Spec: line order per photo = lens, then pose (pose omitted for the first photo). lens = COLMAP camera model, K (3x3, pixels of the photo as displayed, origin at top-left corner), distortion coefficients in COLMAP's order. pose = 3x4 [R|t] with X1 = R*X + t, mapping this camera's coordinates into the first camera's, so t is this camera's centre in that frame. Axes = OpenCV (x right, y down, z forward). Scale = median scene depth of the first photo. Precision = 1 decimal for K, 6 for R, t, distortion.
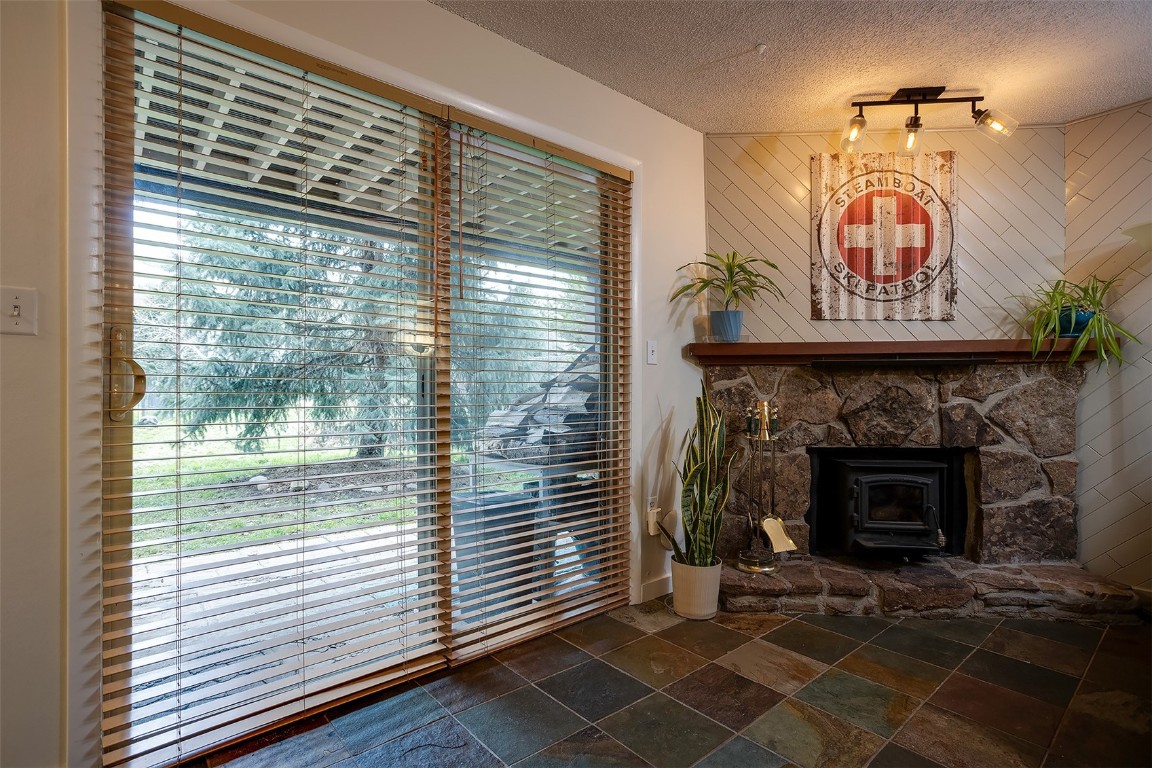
lens RADIAL K [[556.8, 0, 582.5], [0, 556.8, 380.9], [0, 0, 1]] dist [-0.000647, 0.000274]
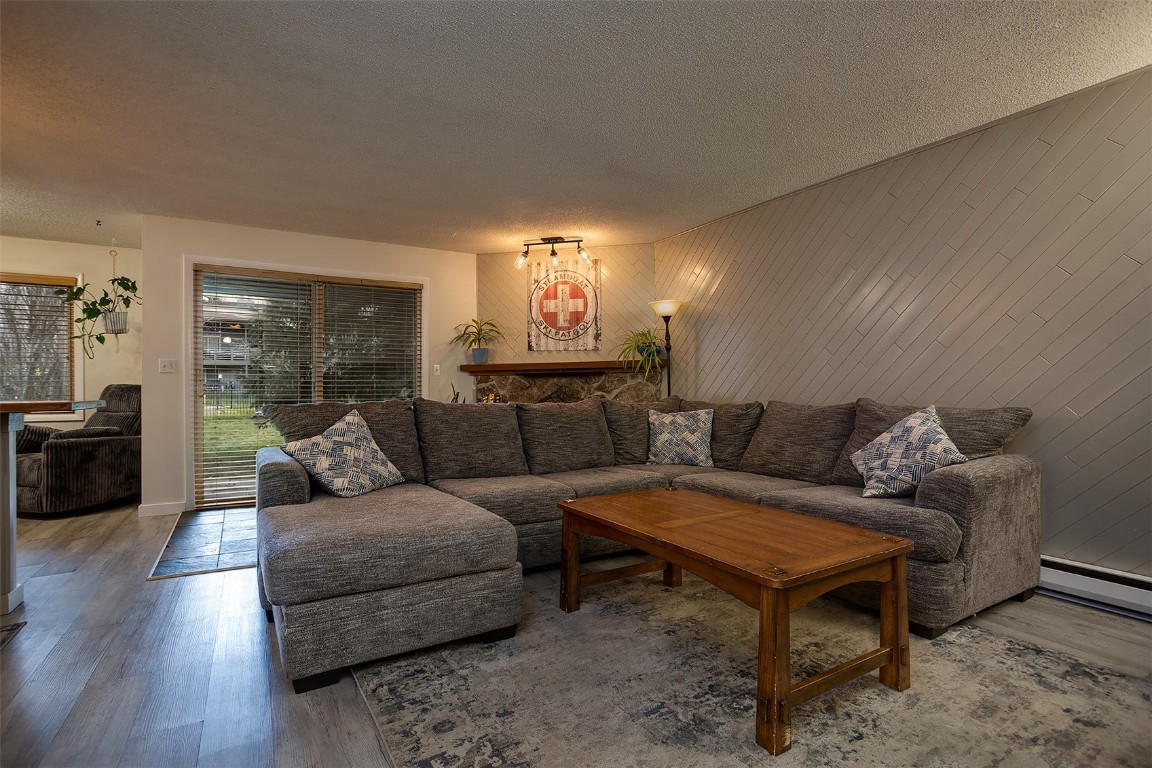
lens RADIAL K [[556.0, 0, 570.2], [0, 556.0, 386.4], [0, 0, 1]] dist [-0.025903, -0.000050]
pose [[0.979131, -0.003952, -0.203192, 0.945600], [0.007237, 0.999855, 0.015427, -0.016650], [0.203102, -0.016576, 0.979017, -0.835189]]
